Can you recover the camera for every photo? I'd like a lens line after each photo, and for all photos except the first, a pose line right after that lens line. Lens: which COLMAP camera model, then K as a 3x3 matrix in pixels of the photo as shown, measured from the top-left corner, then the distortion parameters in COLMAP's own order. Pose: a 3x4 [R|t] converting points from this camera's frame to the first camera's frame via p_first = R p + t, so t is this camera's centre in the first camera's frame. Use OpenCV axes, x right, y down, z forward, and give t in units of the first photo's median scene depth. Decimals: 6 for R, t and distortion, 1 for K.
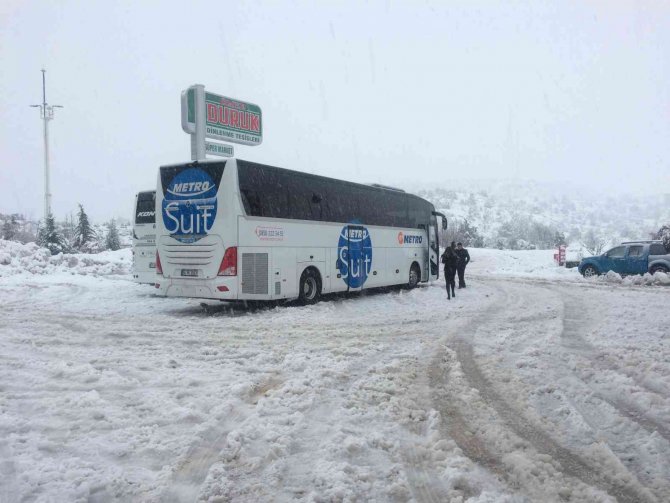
lens RADIAL K [[584.9, 0, 335.0], [0, 584.9, 251.5], [0, 0, 1]] dist [0.108200, -0.009467]
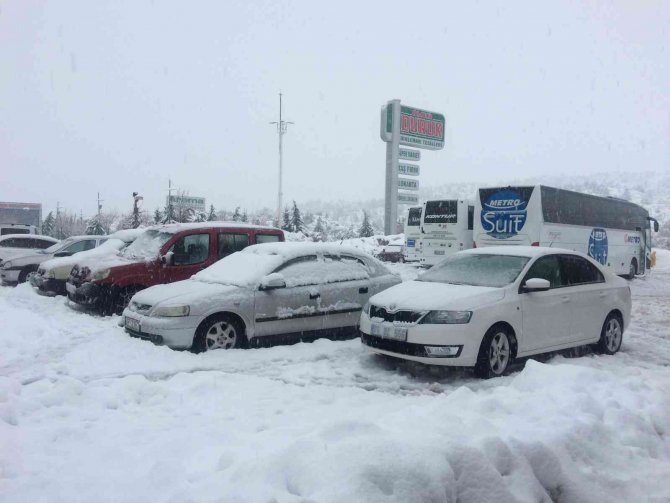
lens RADIAL K [[584.9, 0, 335.0], [0, 584.9, 251.5], [0, 0, 1]] dist [0.108200, -0.009467]
pose [[0.977097, 0.036568, -0.209630, -0.251083], [-0.033792, 0.999288, 0.016808, 0.005398], [0.210096, -0.009339, 0.977636, -0.435492]]
